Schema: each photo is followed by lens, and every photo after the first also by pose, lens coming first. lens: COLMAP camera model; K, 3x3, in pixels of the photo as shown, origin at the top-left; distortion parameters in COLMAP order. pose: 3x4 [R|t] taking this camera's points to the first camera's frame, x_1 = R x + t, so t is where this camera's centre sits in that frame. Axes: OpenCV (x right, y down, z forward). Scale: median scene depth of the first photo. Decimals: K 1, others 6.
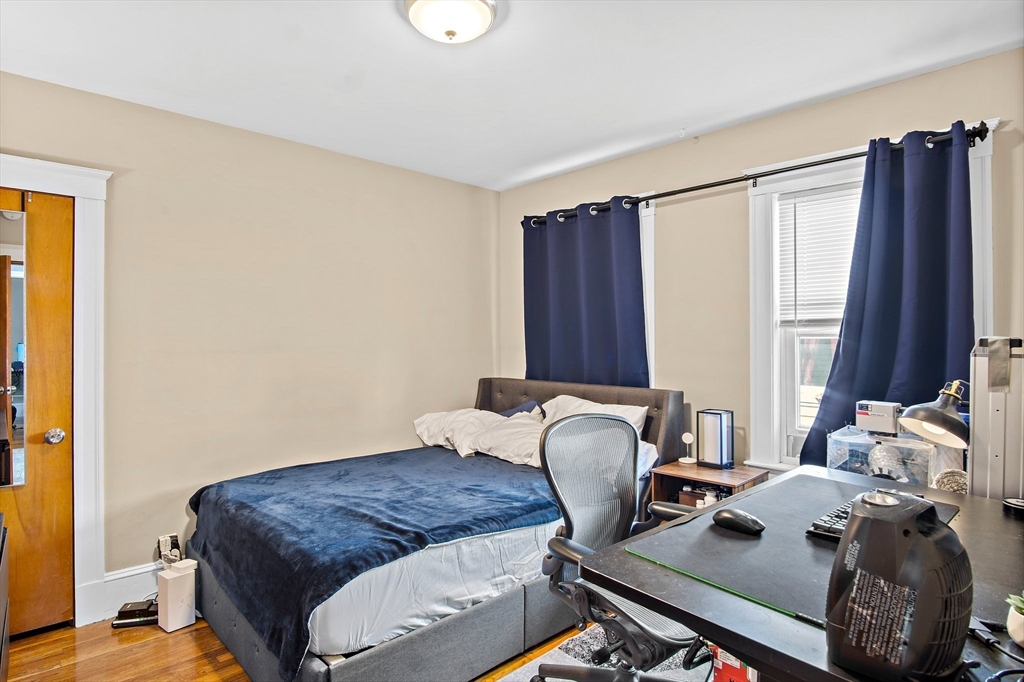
lens RADIAL K [[553.7, 0, 511.7], [0, 553.7, 345.6], [0, 0, 1]] dist [-0.019659, -0.000998]
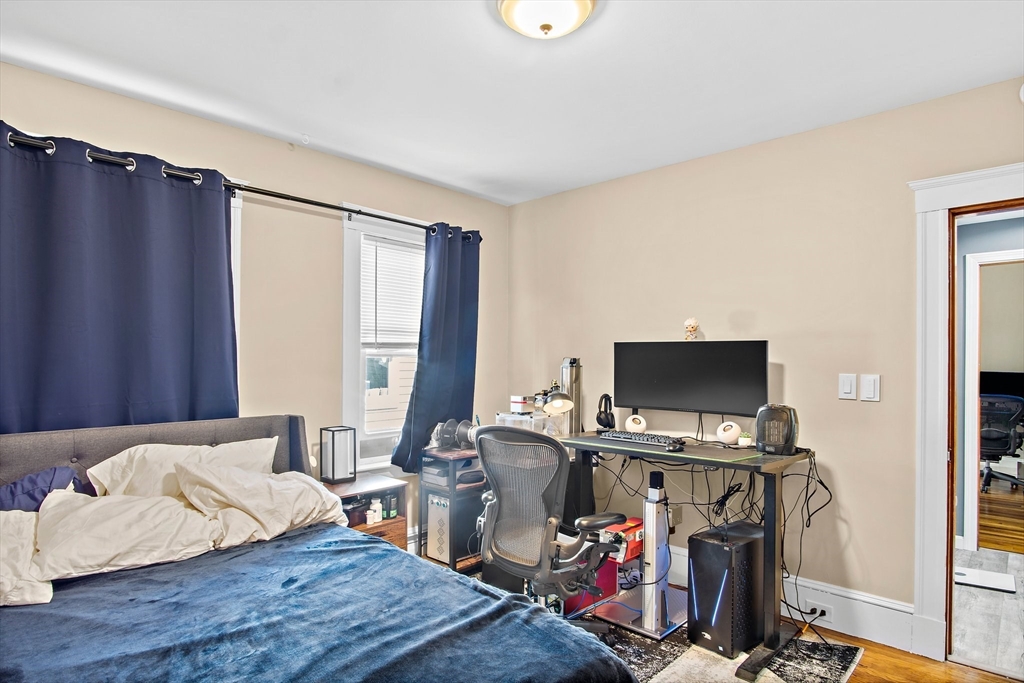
lens RADIAL K [[555.6, 0, 511.0], [0, 555.6, 363.2], [0, 0, 1]] dist [0.000331, 0.000005]
pose [[-0.032236, -0.008165, 0.999447, -0.667040], [0.008365, 0.999929, 0.008439, -0.008504], [-0.999445, 0.008633, -0.032165, 0.696741]]
